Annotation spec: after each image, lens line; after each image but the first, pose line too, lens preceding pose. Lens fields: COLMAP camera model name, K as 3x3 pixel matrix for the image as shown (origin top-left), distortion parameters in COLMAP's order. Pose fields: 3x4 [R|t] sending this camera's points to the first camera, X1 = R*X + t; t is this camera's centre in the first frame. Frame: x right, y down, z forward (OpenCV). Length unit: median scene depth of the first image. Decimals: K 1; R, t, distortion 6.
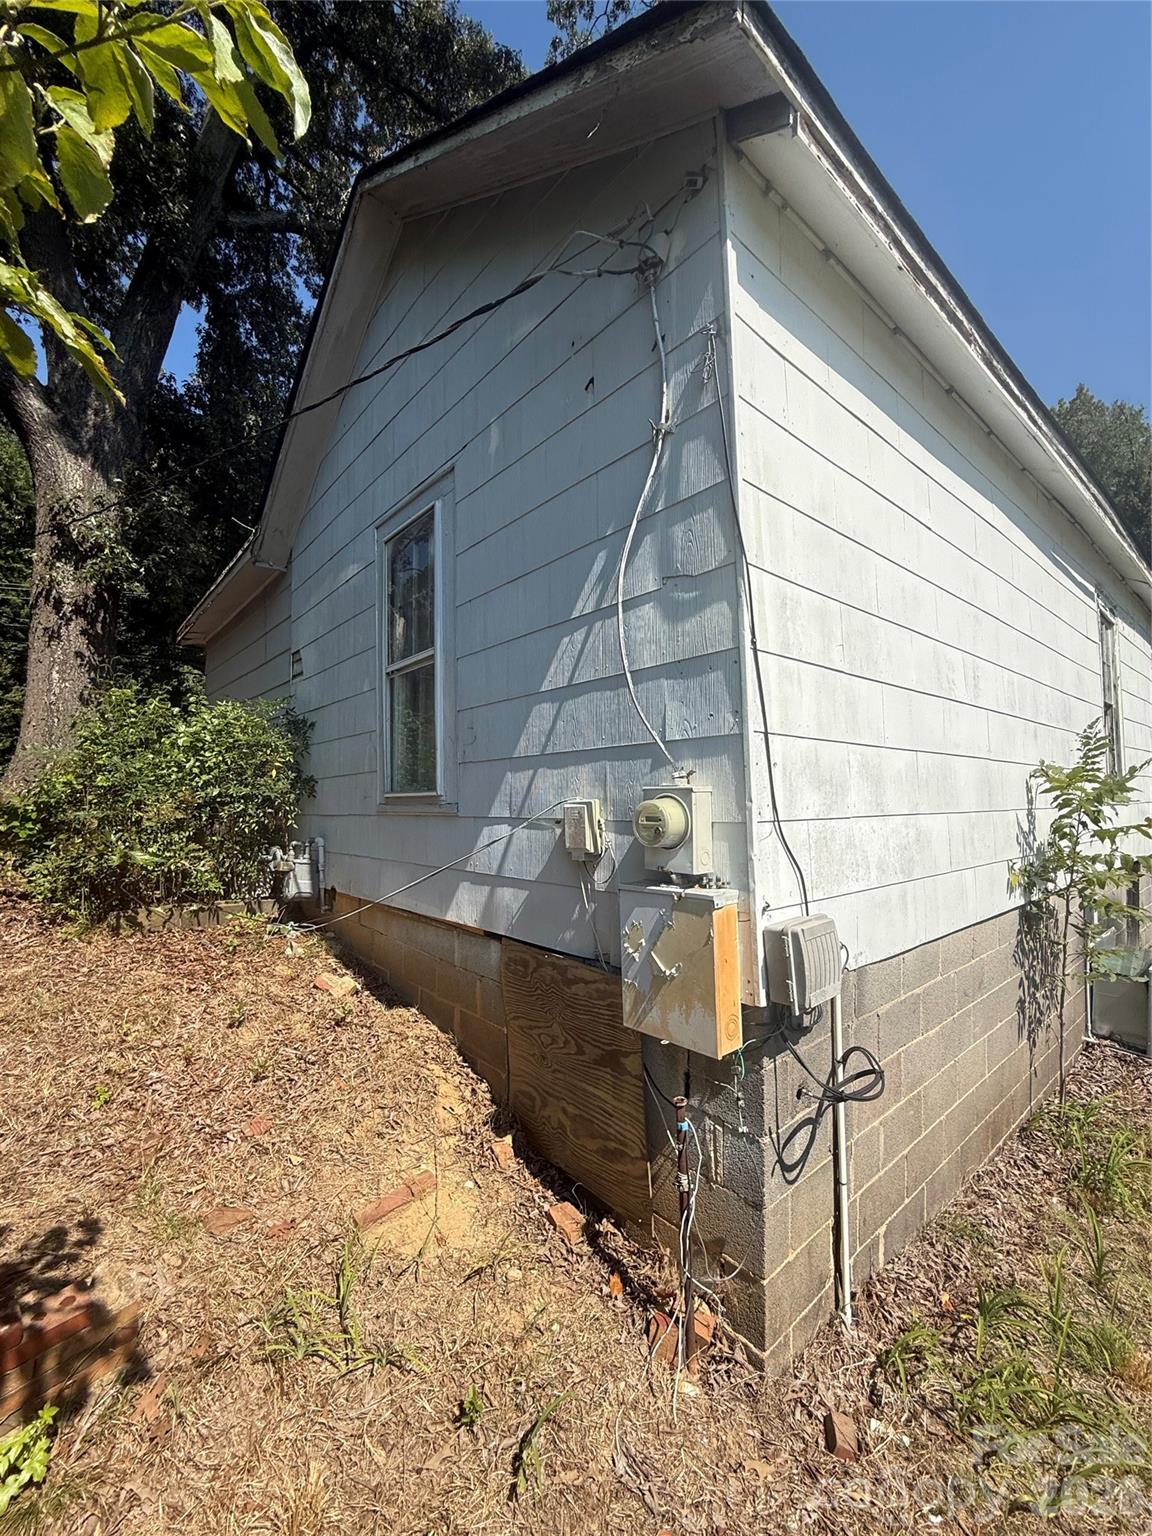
lens RADIAL K [[608.1, 0, 576.0], [0, 608.1, 768.0], [0, 0, 1]] dist [-0.000137, -0.000044]
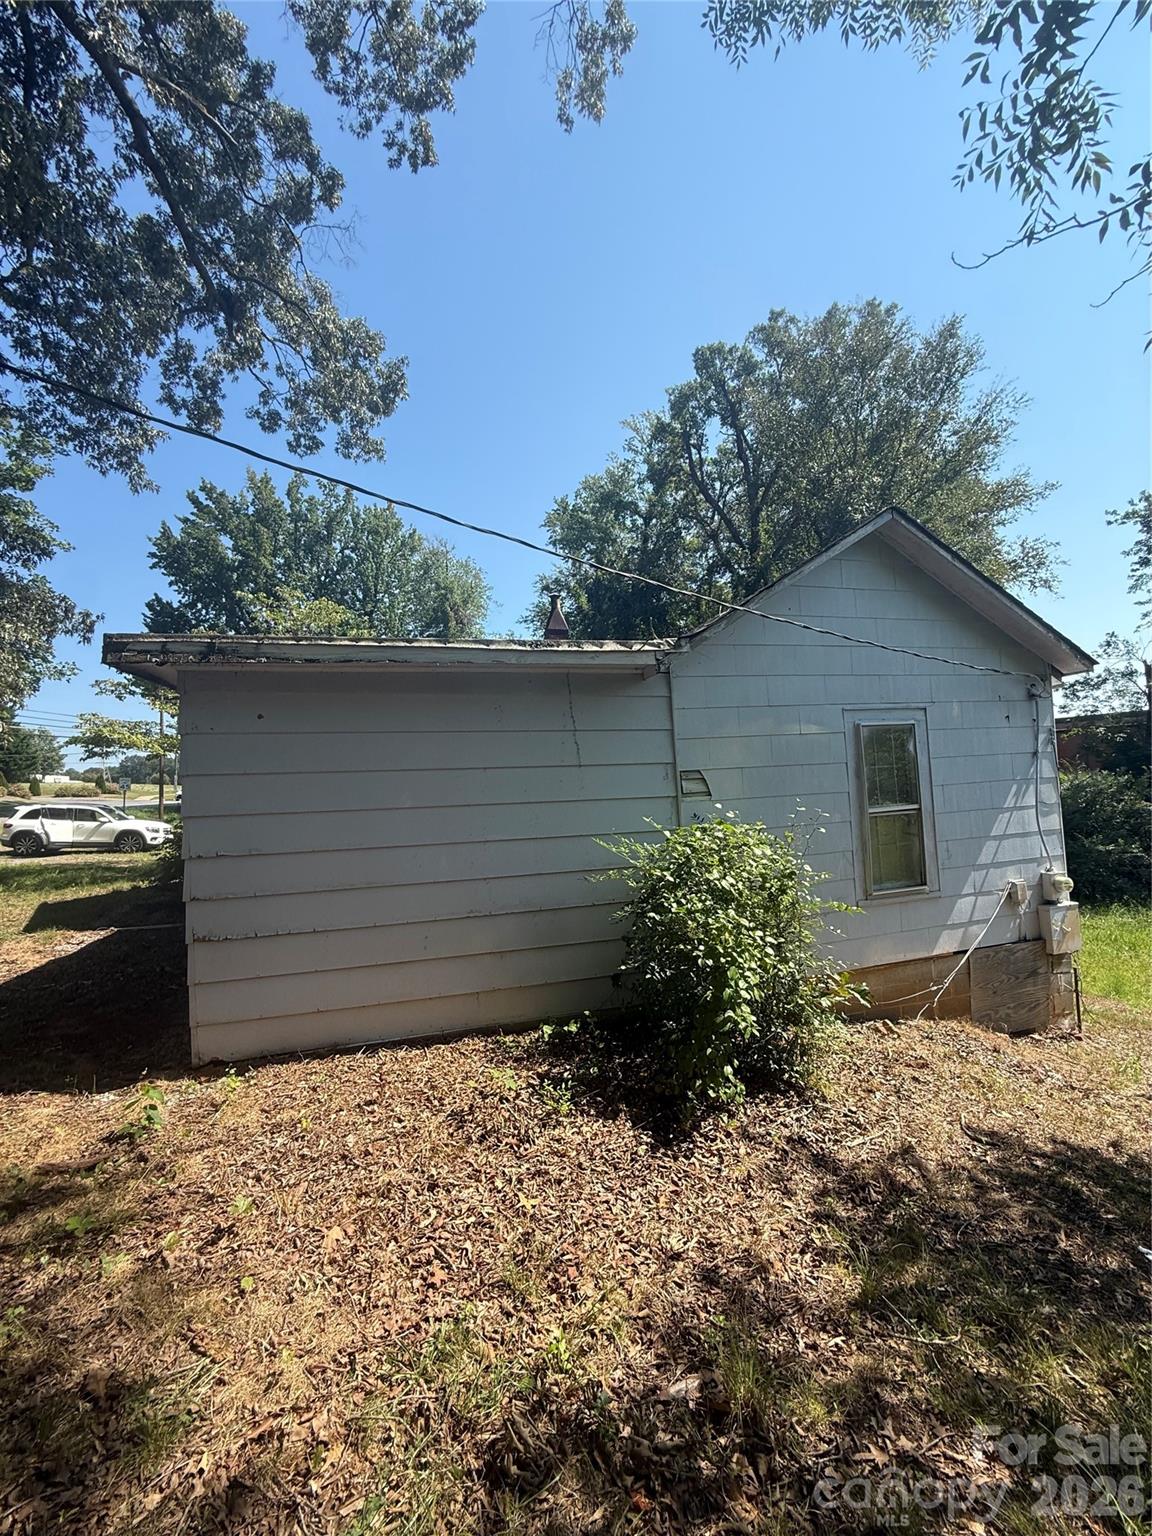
lens RADIAL K [[608.1, 0, 576.0], [0, 608.1, 768.0], [0, 0, 1]] dist [-0.000137, -0.000044]
pose [[0.429592, 0.015422, 0.902891, -2.808977], [-0.000235, 0.999856, -0.016967, -0.340808], [-0.903023, 0.007077, 0.429534, 1.413677]]
